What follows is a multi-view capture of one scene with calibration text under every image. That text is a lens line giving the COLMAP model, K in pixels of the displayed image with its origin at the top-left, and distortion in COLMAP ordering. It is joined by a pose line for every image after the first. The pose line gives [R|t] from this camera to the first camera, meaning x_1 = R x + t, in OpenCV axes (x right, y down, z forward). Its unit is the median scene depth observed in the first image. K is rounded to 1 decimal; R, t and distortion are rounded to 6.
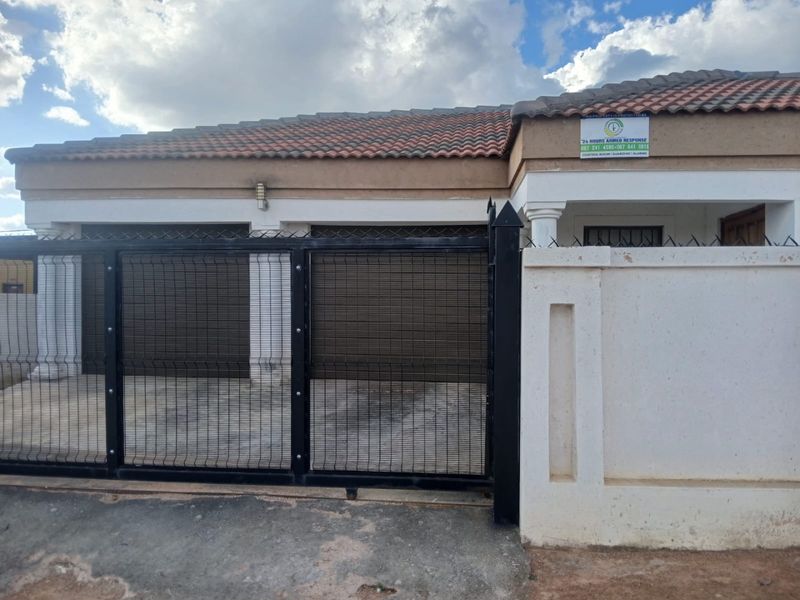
lens RADIAL K [[614.1, 0, 400.5], [0, 614.1, 310.3], [0, 0, 1]] dist [0.075763, -0.193673]
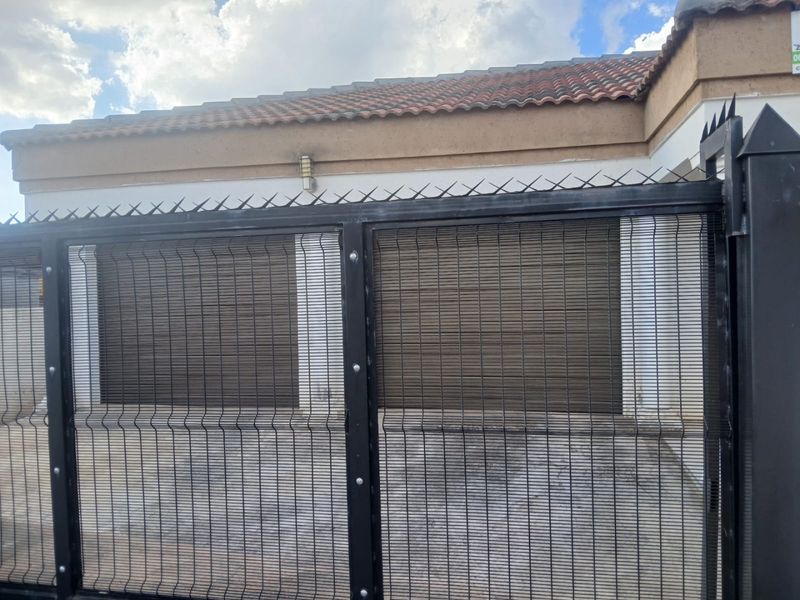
lens RADIAL K [[537.5, 0, 399.2], [0, 537.5, 303.4], [0, 0, 1]] dist [-0.004497, -0.003232]
pose [[0.995750, -0.027403, -0.087927, -0.055417], [0.026657, 0.999598, -0.009642, -0.012637], [0.088156, 0.007257, 0.996080, 0.336268]]
